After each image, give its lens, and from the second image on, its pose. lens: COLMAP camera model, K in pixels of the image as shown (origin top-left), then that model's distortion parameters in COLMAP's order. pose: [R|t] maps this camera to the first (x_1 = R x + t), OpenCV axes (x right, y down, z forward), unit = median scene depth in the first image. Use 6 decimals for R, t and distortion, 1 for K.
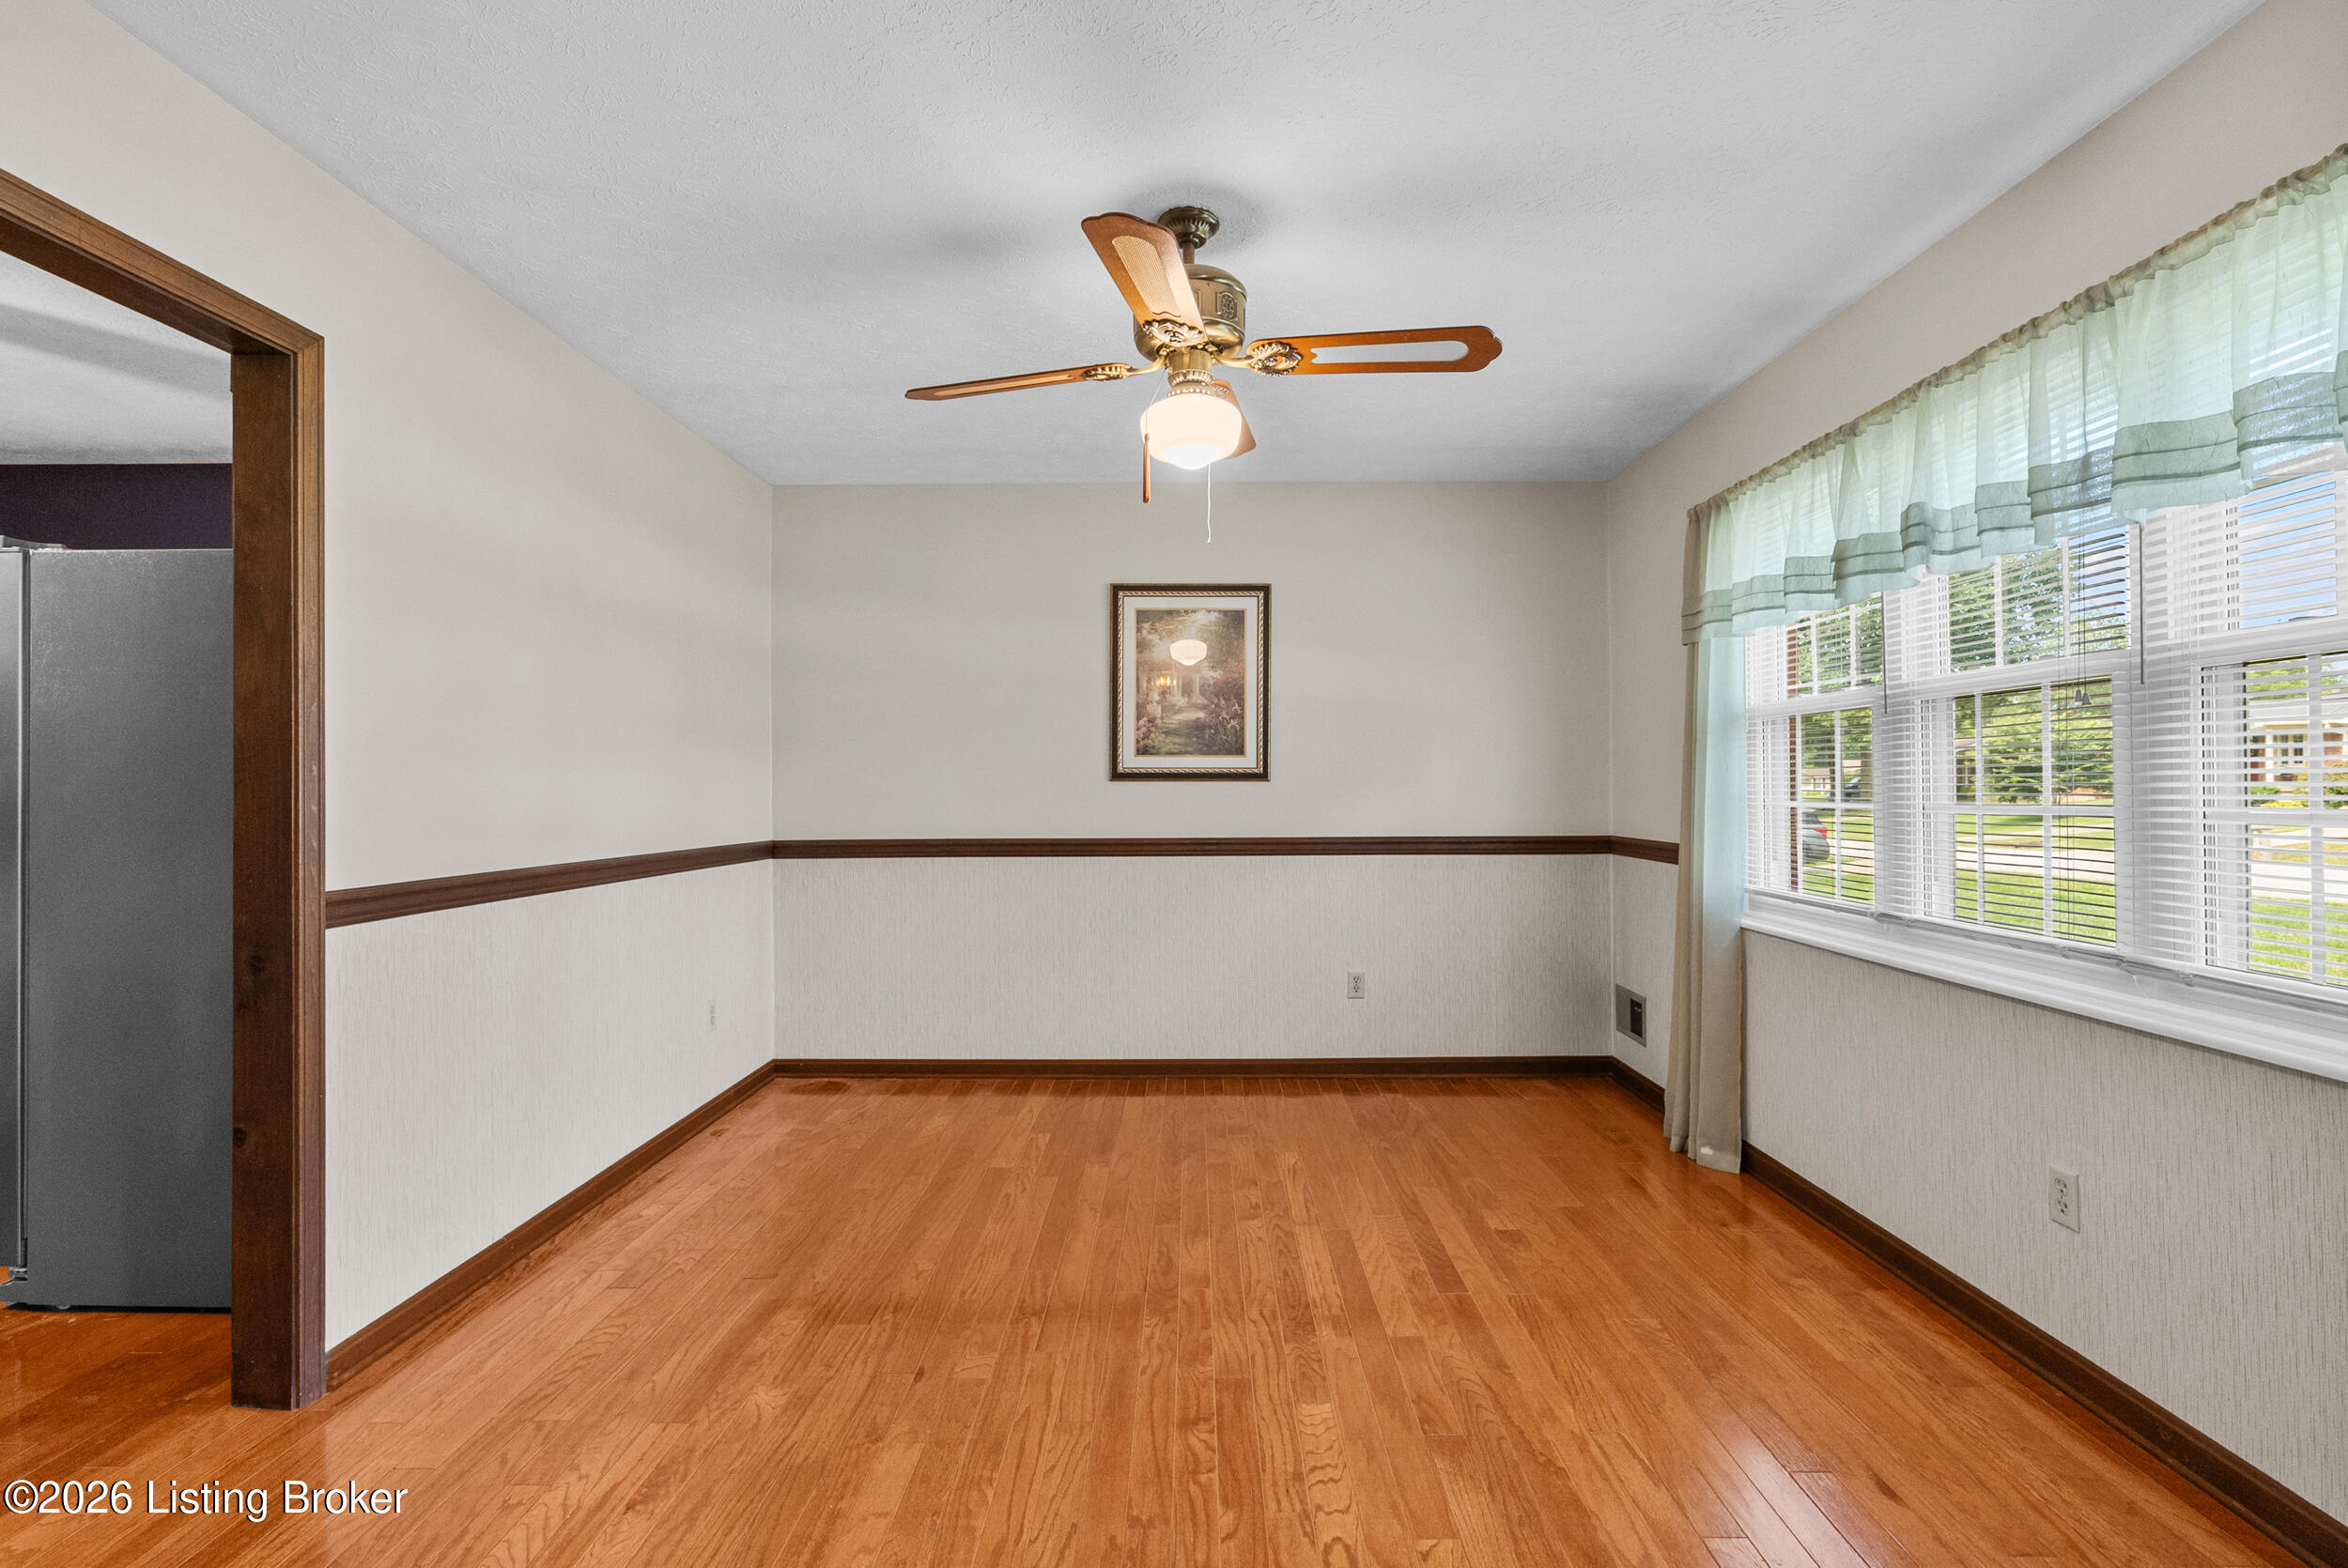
lens RADIAL K [[1069.8, 0, 1179.7], [0, 1069.8, 781.8], [0, 0, 1]] dist [-0.009161, 0.003378]
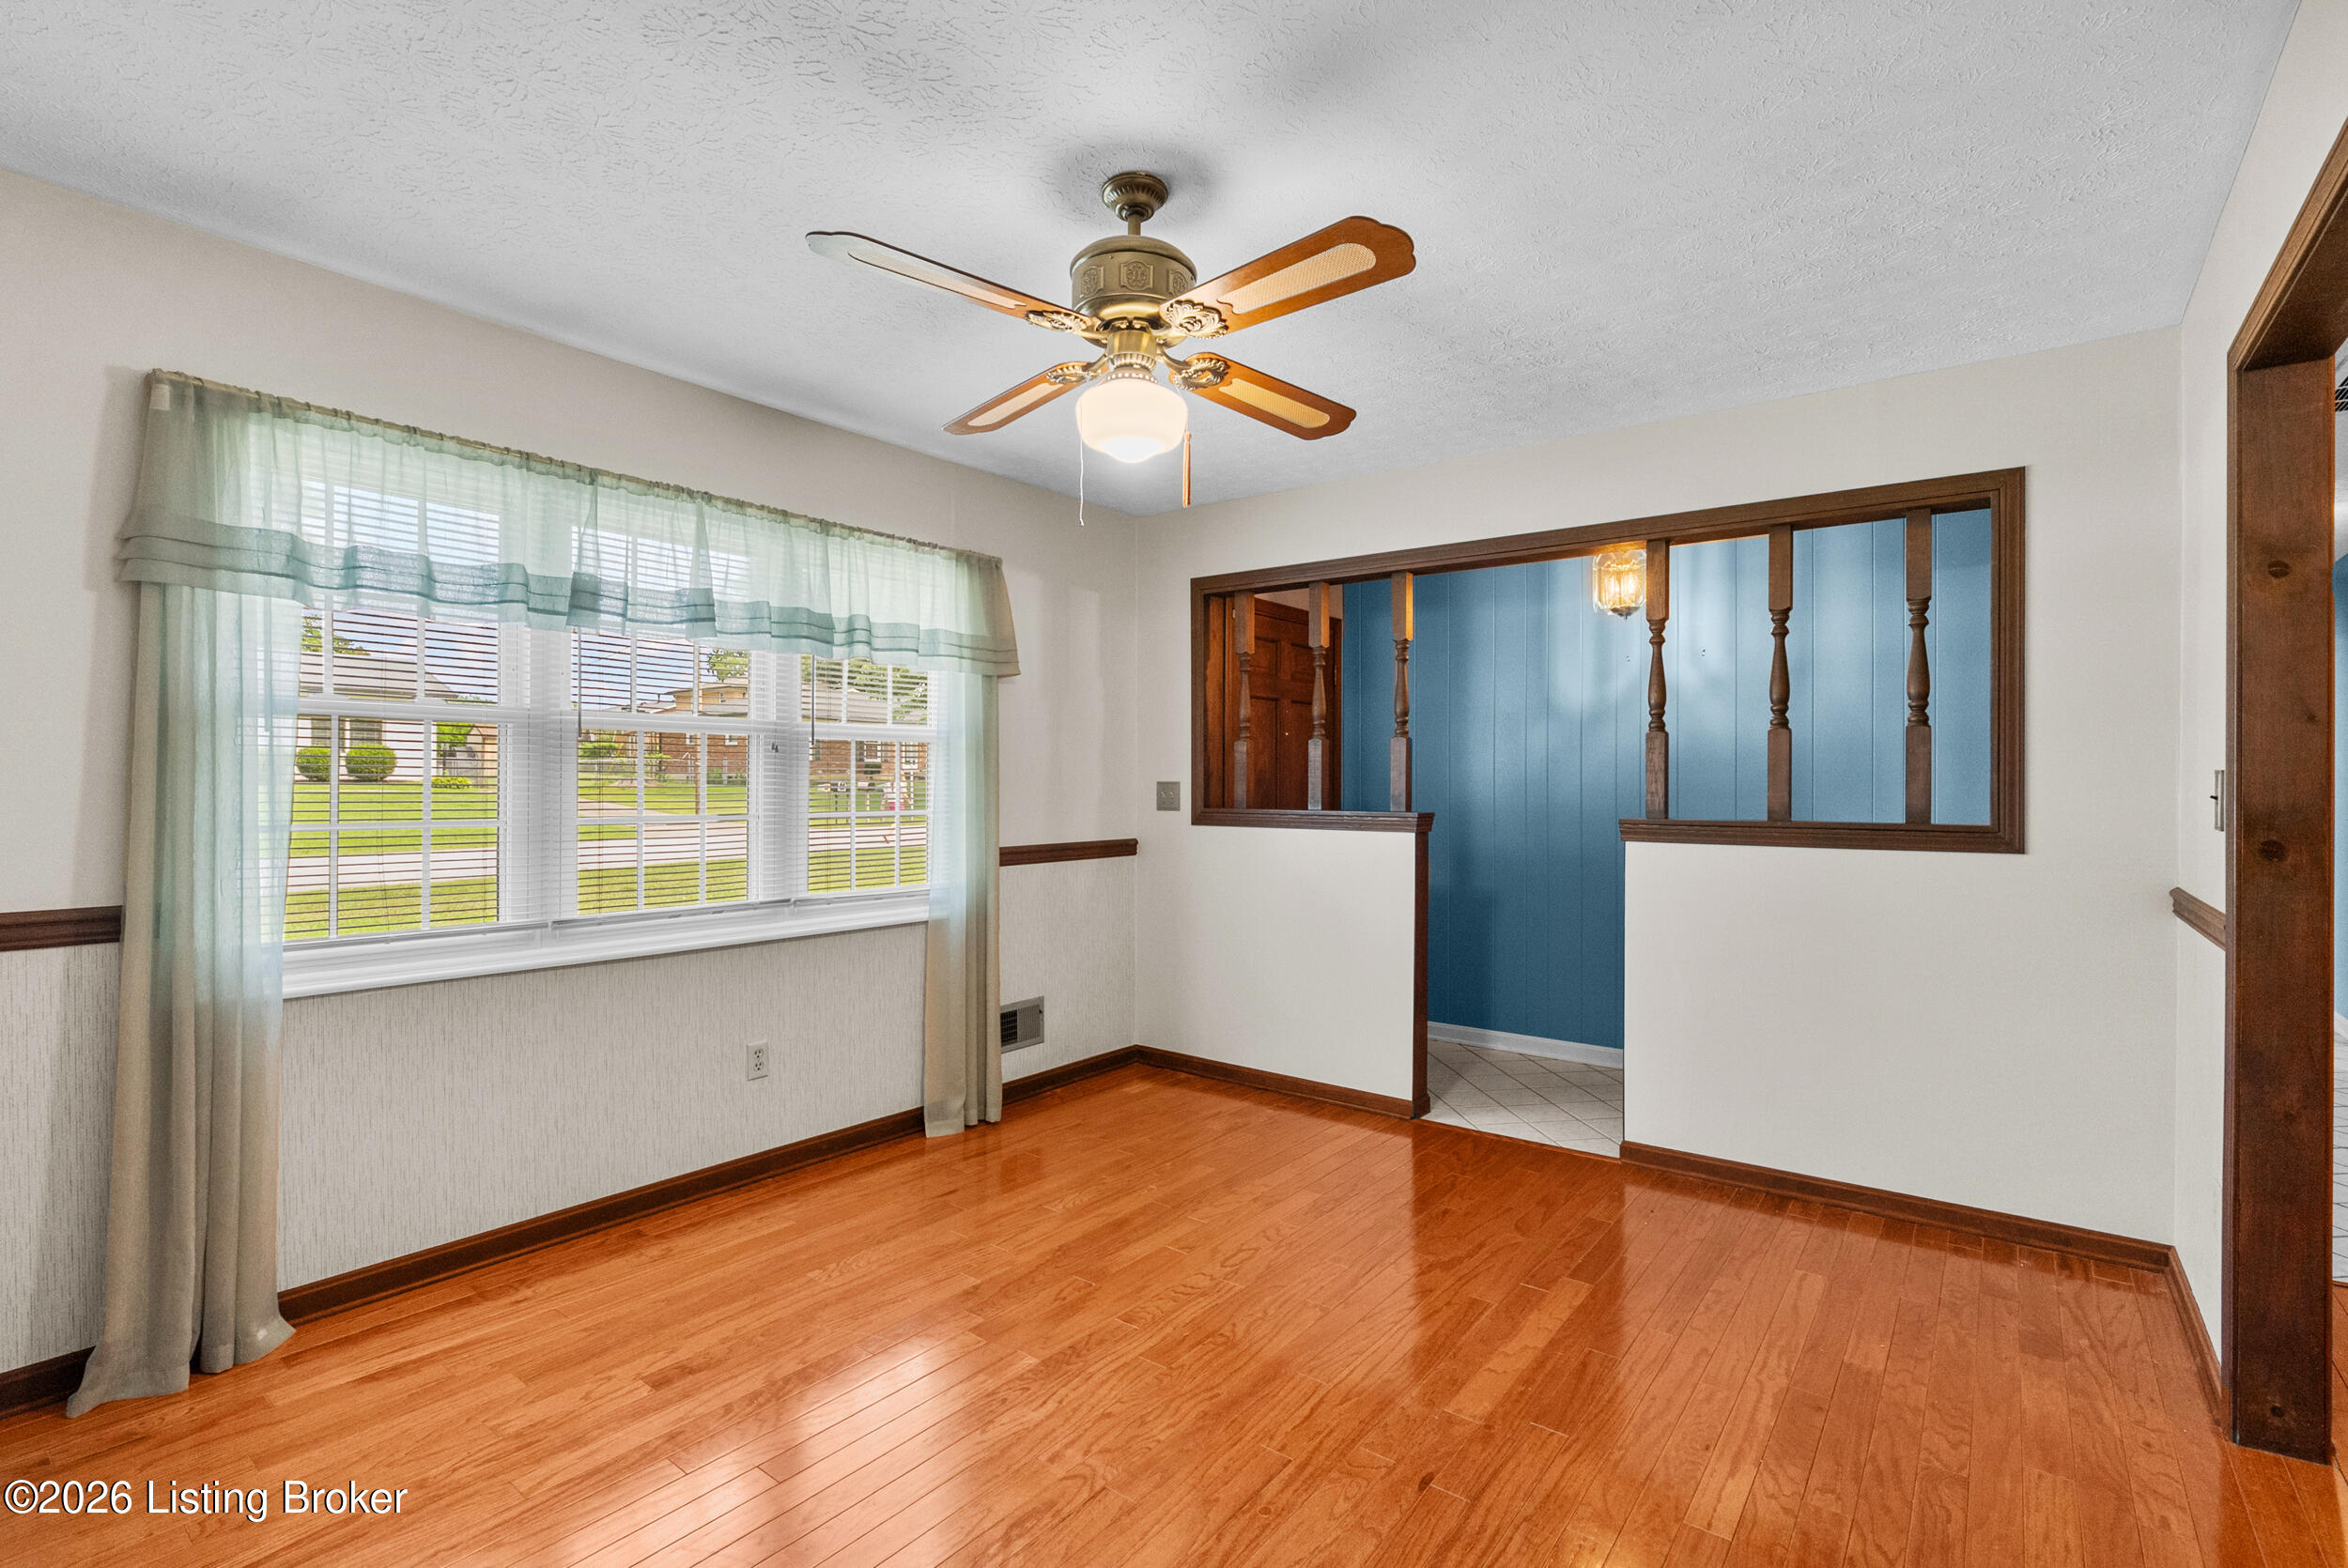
lens RADIAL K [[1069.8, 0, 1179.7], [0, 1069.8, 781.8], [0, 0, 1]] dist [-0.009161, 0.003378]
pose [[-0.796550, -0.000791, 0.604572, -0.570383], [-0.005353, 0.999969, -0.005746, -0.017632], [-0.604549, -0.007813, -0.796530, 1.697883]]
